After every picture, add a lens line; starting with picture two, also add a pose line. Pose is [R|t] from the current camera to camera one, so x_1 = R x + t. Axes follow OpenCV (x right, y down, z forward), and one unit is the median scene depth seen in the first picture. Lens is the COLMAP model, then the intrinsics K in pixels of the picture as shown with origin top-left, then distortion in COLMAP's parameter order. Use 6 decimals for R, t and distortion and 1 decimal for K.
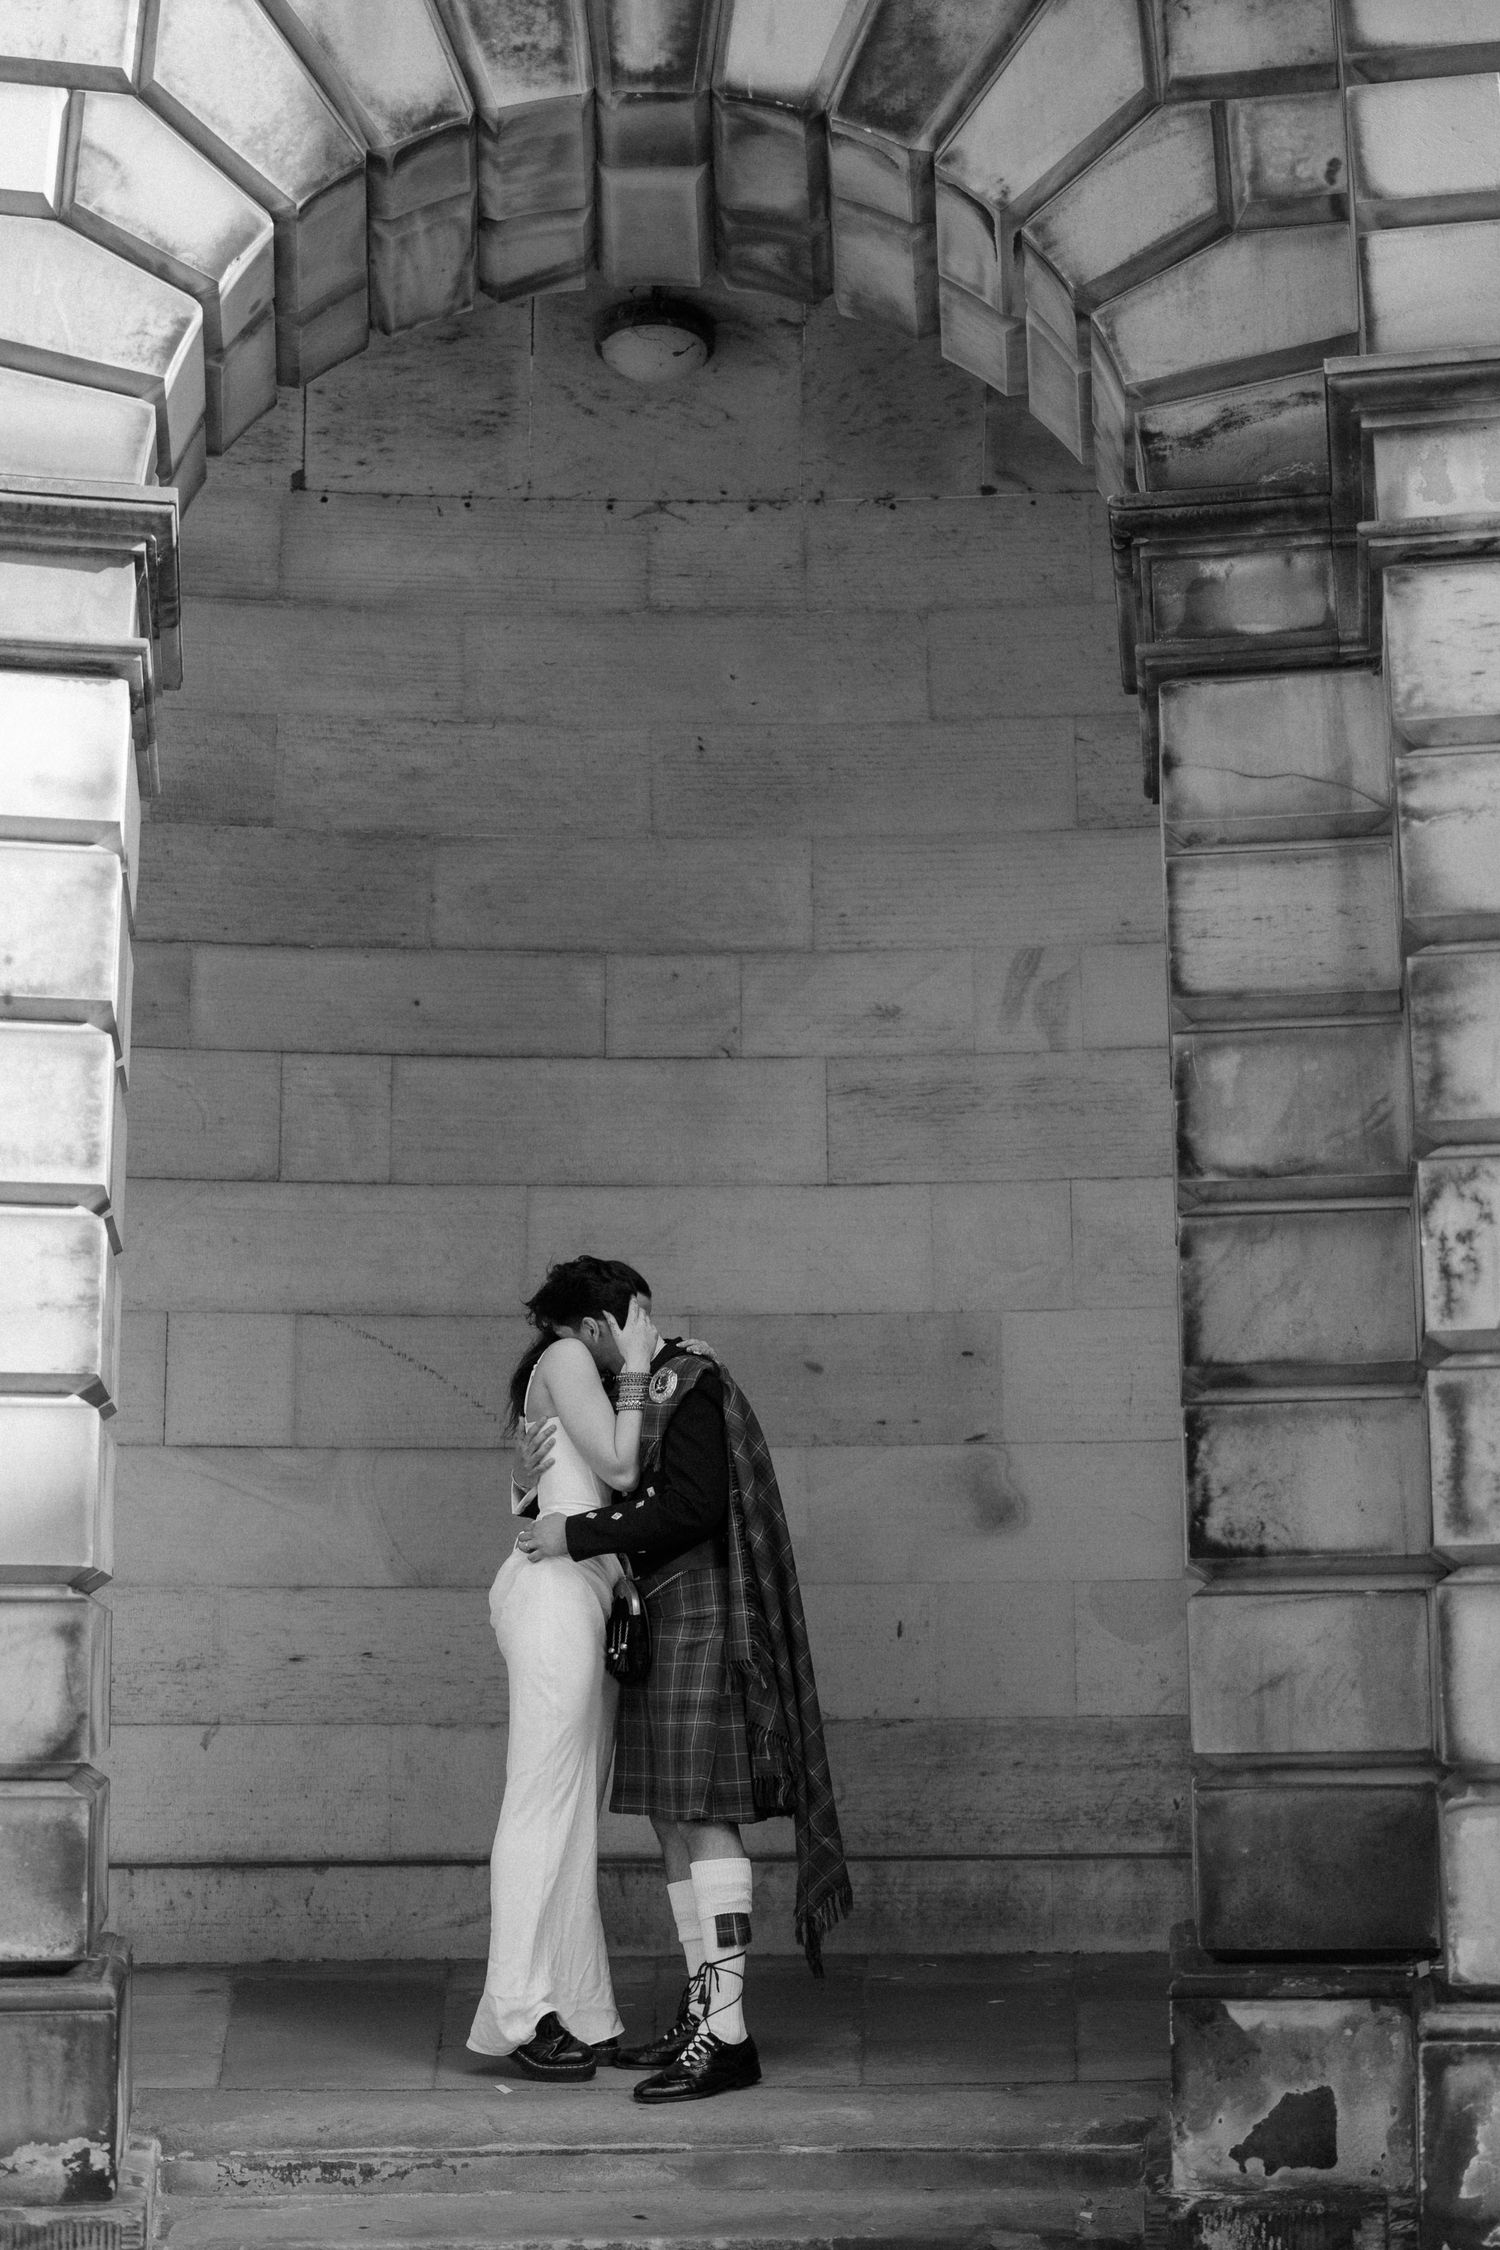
lens RADIAL K [[2609.9, 0, 786.6], [0, 2609.9, 1251.5], [0, 0, 1]] dist [-0.140013, 0.000000]
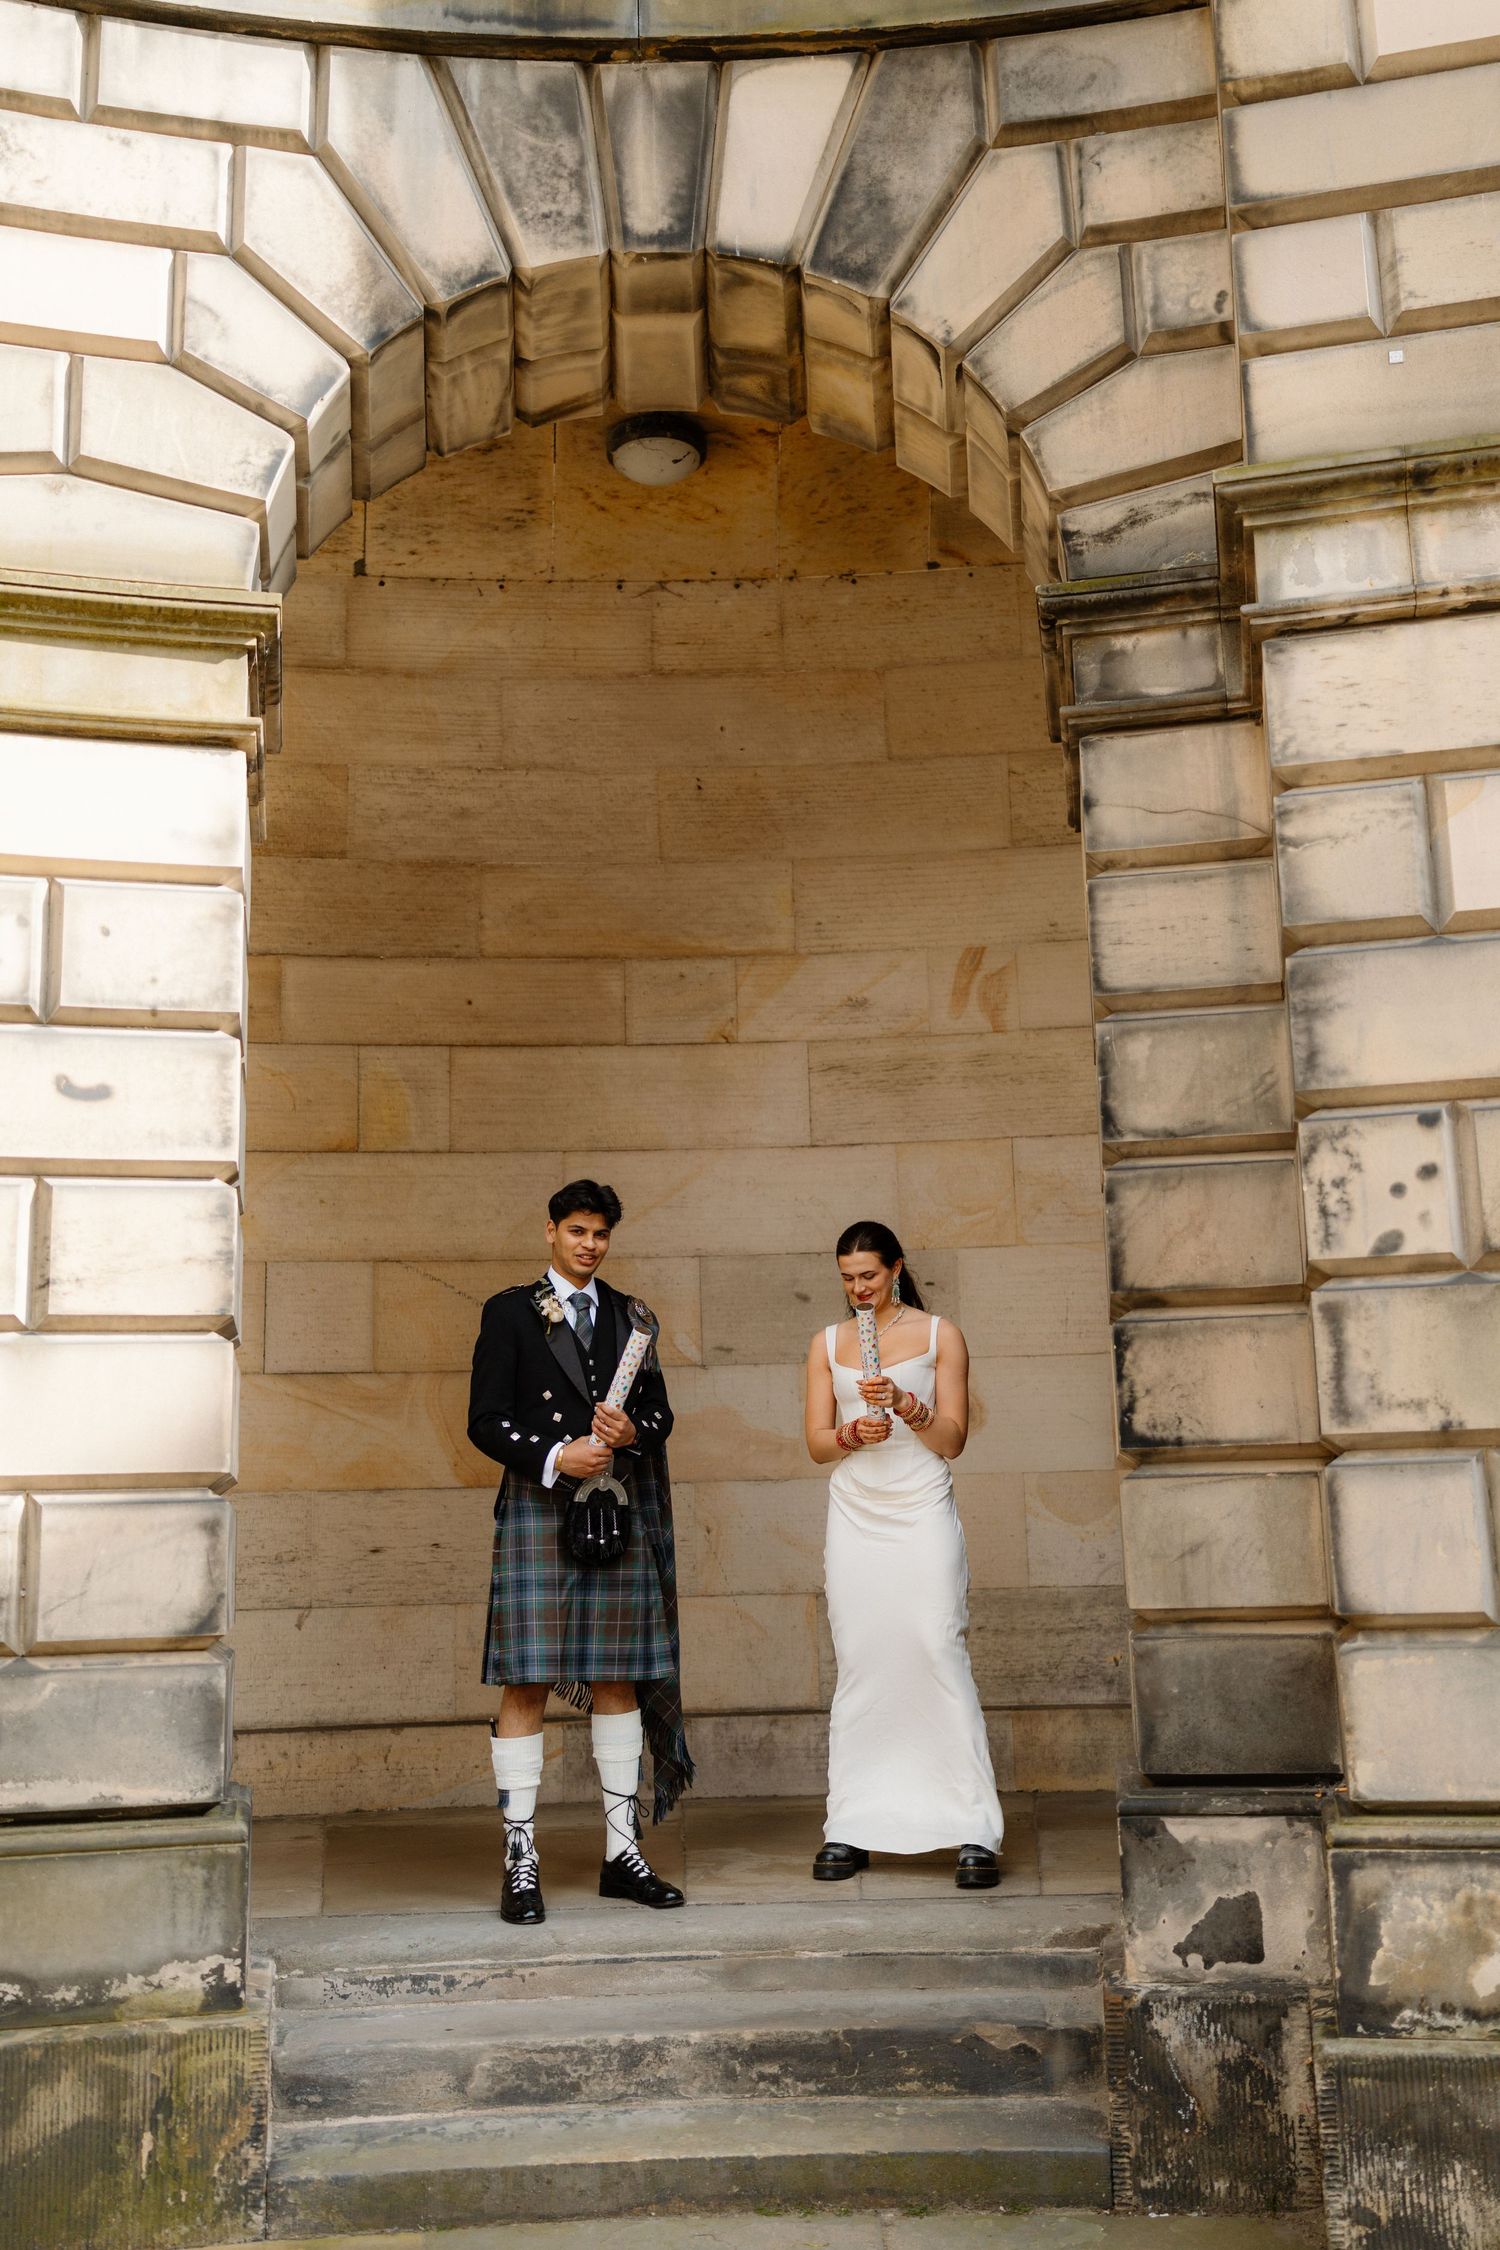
lens RADIAL K [[2245.9, 0, 739.5], [0, 2245.9, 1113.5], [0, 0, 1]] dist [0.025413, 0.000000]
pose [[0.999772, -0.018929, -0.009855, -0.010788], [0.018544, 0.999115, -0.037742, -0.002993], [0.010561, 0.037551, 0.999239, -0.066416]]
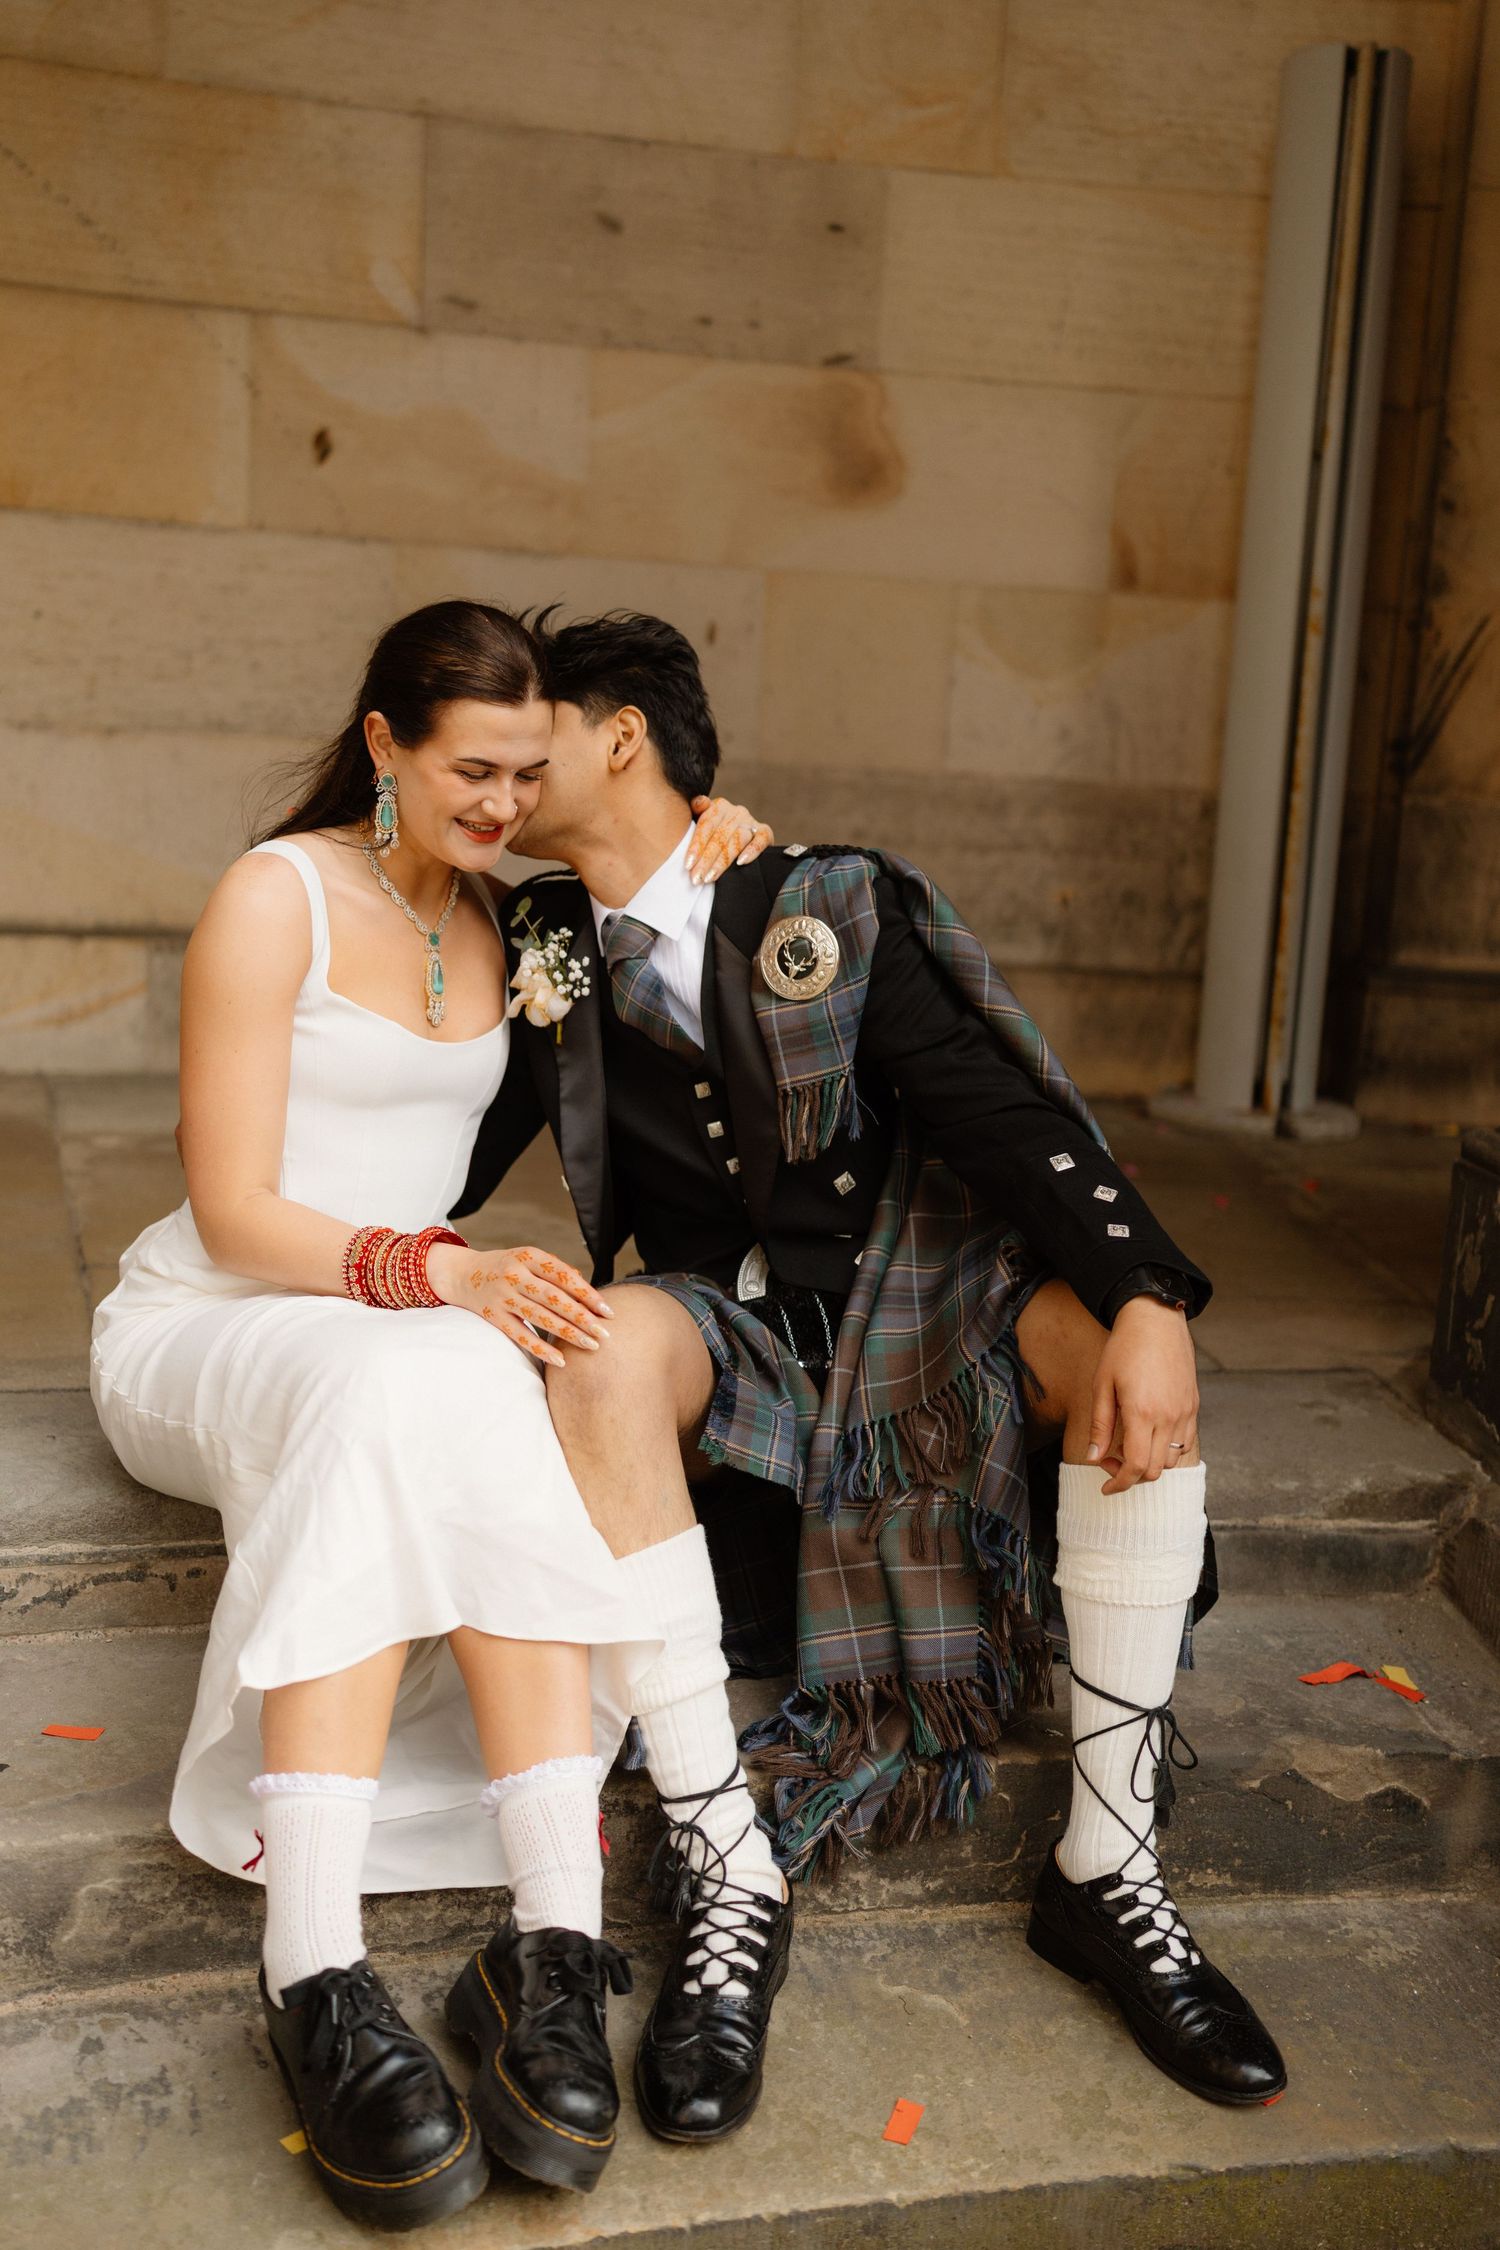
lens RADIAL K [[2245.9, 0, 746.2], [0, 2245.9, 1129.3], [0, 0, 1]] dist [0.025413, 0.000000]
pose [[0.974242, 0.027093, 0.223874, -0.120817], [-0.096701, 0.947040, 0.306208, 0.129356], [-0.203721, -0.319969, 0.925266, 0.595321]]
